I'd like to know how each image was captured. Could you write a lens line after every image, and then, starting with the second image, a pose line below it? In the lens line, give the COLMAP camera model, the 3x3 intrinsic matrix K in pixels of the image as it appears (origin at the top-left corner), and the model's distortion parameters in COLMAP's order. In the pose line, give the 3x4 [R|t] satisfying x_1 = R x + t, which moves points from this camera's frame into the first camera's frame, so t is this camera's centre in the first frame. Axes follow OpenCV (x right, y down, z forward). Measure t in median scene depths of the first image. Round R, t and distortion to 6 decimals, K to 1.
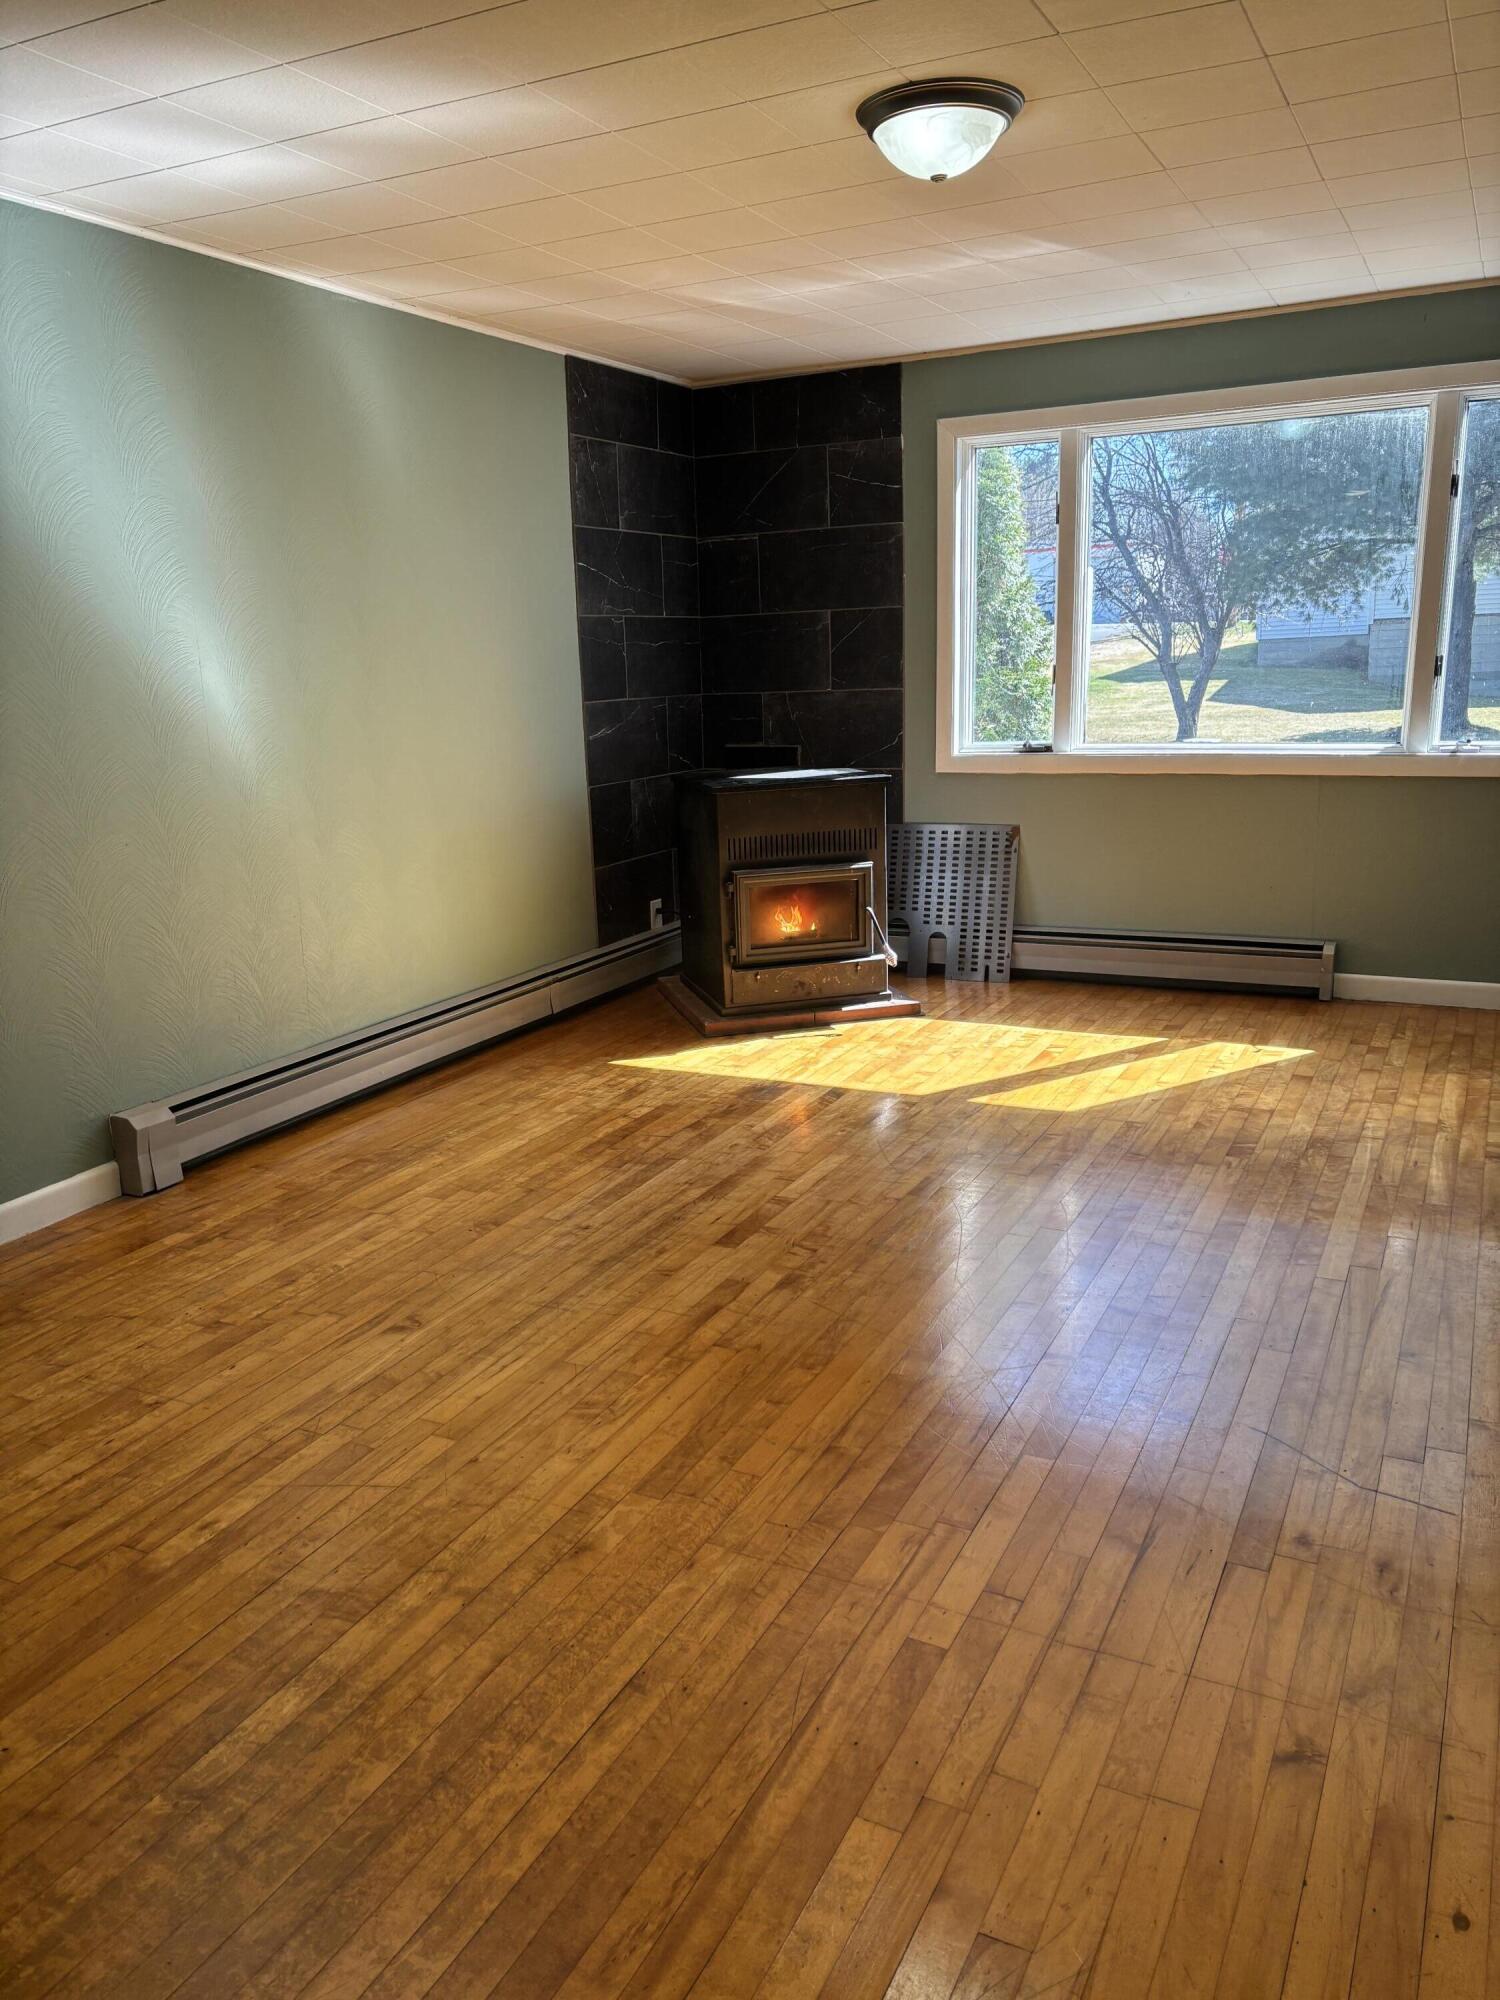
lens RADIAL K [[1507.2, 0, 745.7], [0, 1507.2, 1010.2], [0, 0, 1]] dist [0.073264, -0.009348]
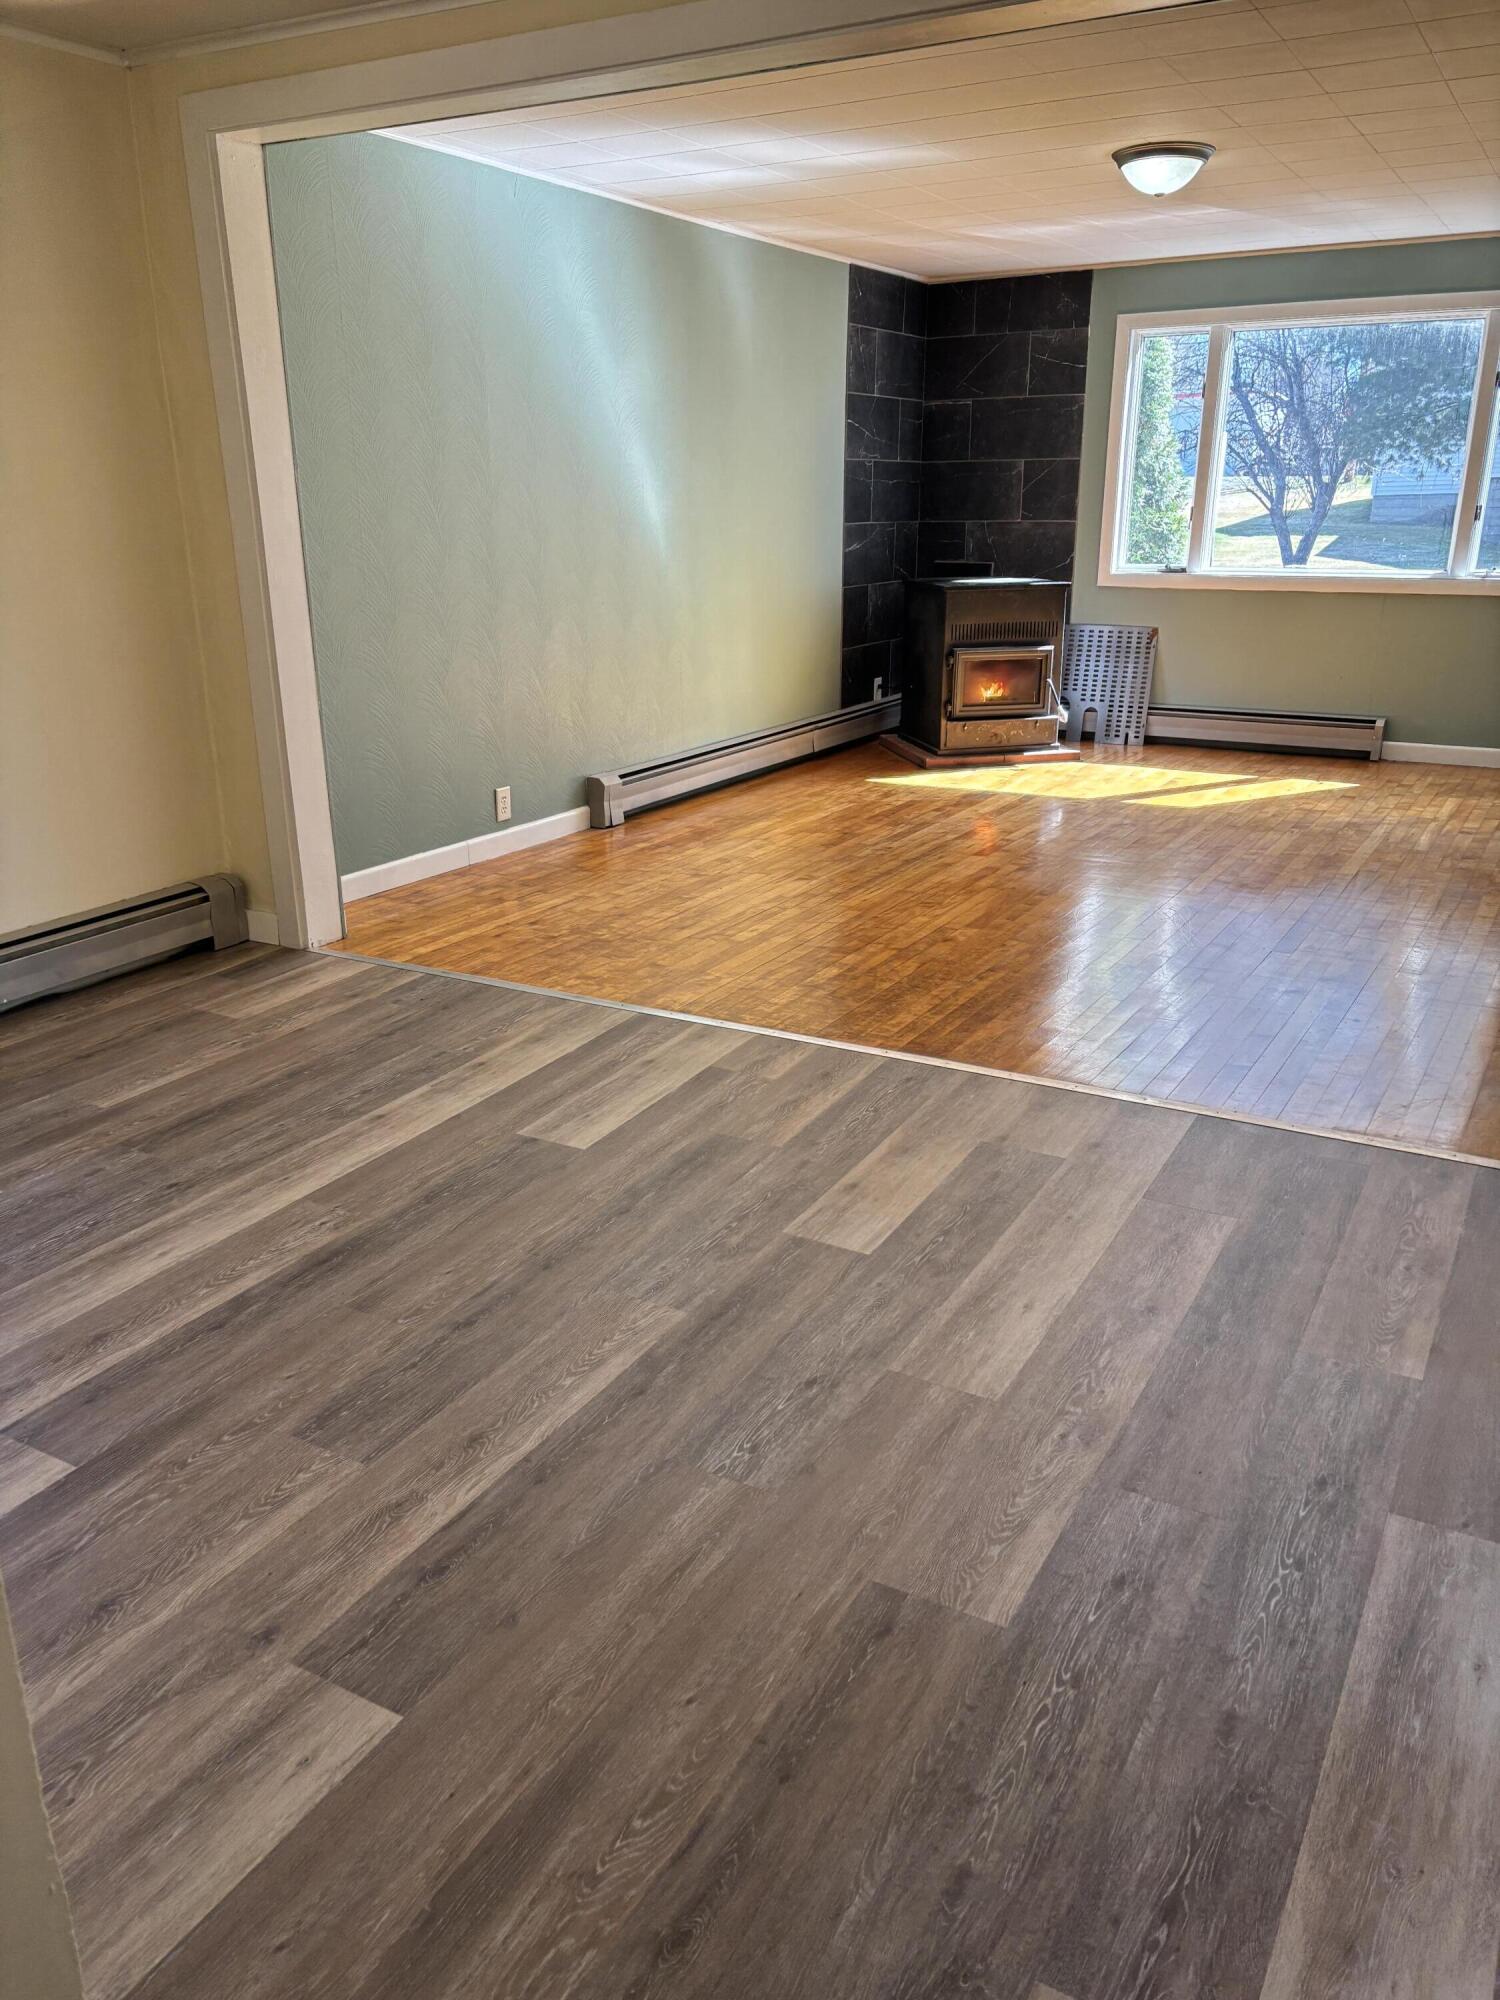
lens RADIAL K [[1507.2, 0, 754.2], [0, 1507.2, 997.8], [0, 0, 1]] dist [0.073264, -0.009348]
pose [[0.998164, 0.044089, -0.041533, -0.119234], [-0.040321, 0.995344, 0.087553, 0.113122], [0.045199, -0.085718, 0.995294, -0.440234]]
